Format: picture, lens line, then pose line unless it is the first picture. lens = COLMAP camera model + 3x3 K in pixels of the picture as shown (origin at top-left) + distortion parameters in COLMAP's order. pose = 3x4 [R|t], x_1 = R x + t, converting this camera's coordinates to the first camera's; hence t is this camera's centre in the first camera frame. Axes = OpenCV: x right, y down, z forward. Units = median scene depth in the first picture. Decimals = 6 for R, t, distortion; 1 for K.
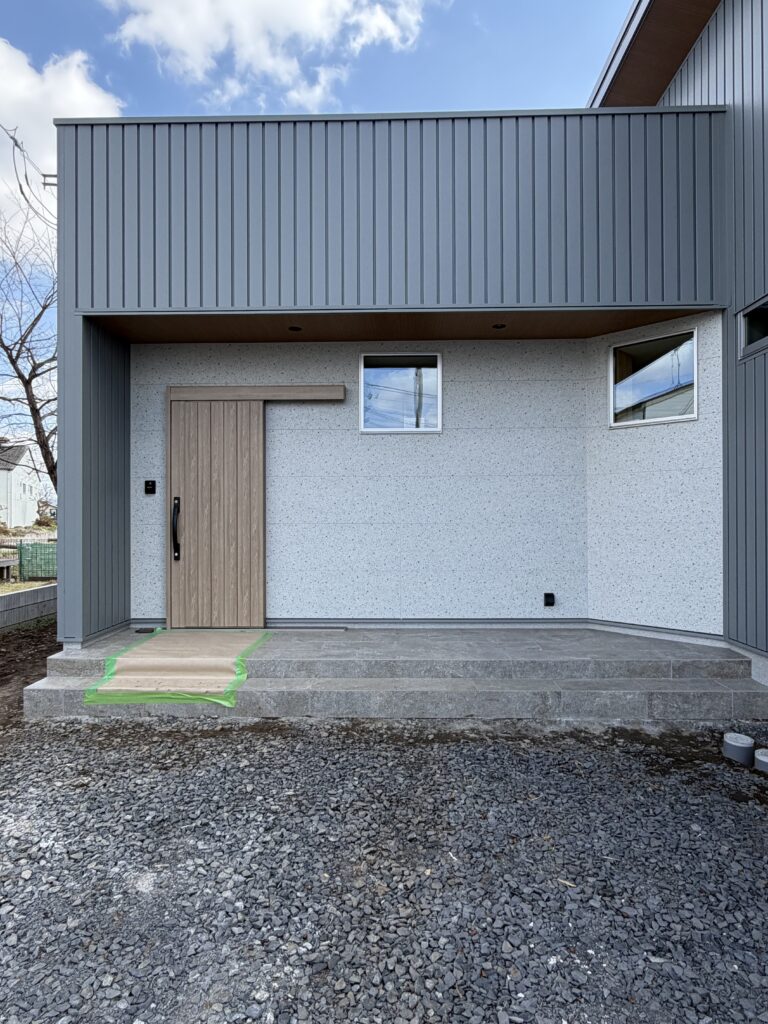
lens RADIAL K [[623.5, 0, 383.4], [0, 623.5, 512.2], [0, 0, 1]] dist [0.001861, 0.000208]
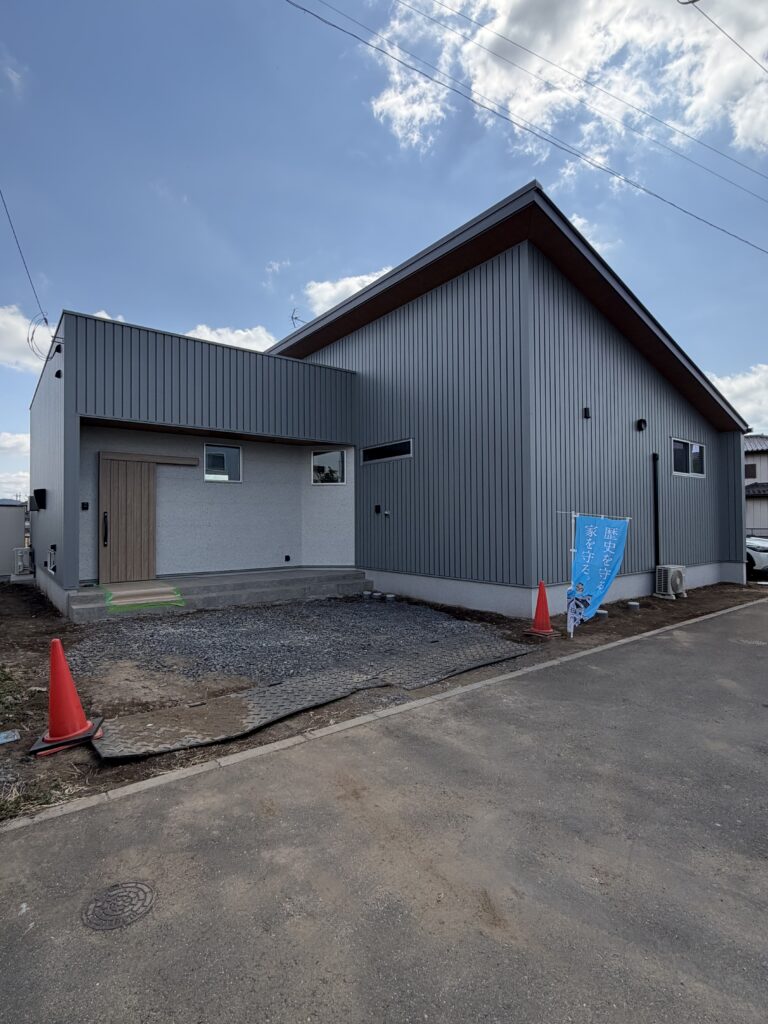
lens RADIAL K [[497.7, 0, 384.0], [0, 497.7, 513.3], [0, 0, 1]] dist [0.001989, -0.000030]
pose [[0.779562, 0.008359, 0.626270, -0.612131], [-0.000256, 0.999915, -0.013028, -0.001500], [-0.626326, 0.009996, 0.779497, -0.659653]]
